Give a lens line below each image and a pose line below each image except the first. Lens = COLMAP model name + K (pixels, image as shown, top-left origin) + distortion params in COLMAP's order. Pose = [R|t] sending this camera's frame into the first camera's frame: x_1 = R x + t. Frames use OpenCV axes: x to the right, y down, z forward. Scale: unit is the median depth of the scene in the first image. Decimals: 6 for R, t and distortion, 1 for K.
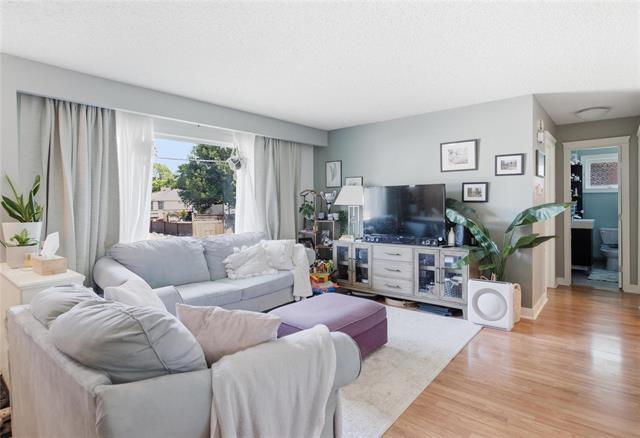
lens RADIAL K [[350.6, 0, 335.0], [0, 350.6, 207.6], [0, 0, 1]] dist [0.002702, 0.000474]
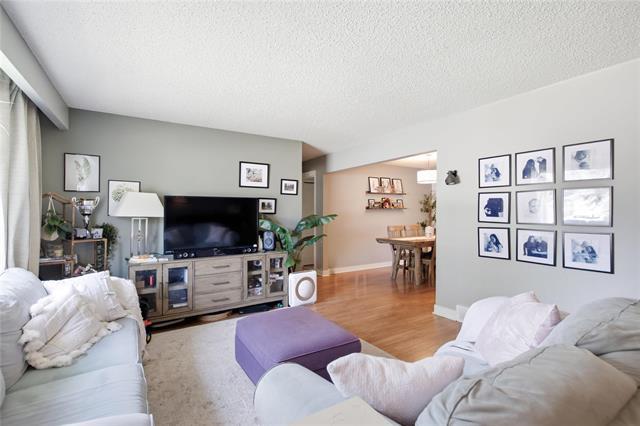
lens RADIAL K [[293.5, 0, 321.1], [0, 293.5, 211.0], [0, 0, 1]] dist [-0.009805, 0.001085]
pose [[0.322628, 0.017112, 0.946371, -0.530554], [0.015939, 0.999597, -0.023508, 0.002025], [-0.946392, 0.022668, 0.322225, 0.482776]]
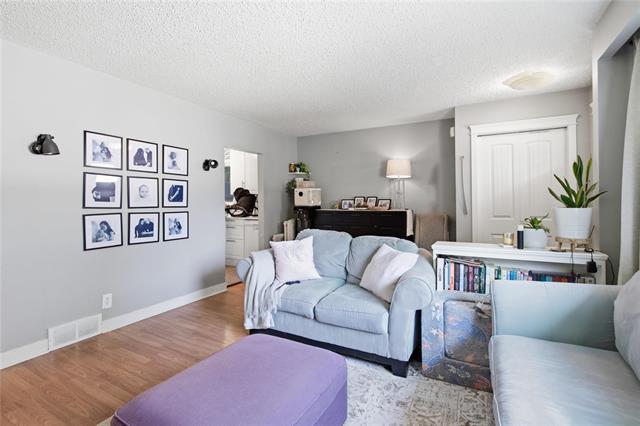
lens RADIAL K [[293.5, 0, 321.7], [0, 293.5, 200.9], [0, 0, 1]] dist [-0.009805, 0.001085]
pose [[-0.982890, 0.016775, -0.183427, -0.040560], [0.013637, 0.999738, 0.018357, -0.001077], [0.183687, 0.015541, -0.982862, 1.055437]]
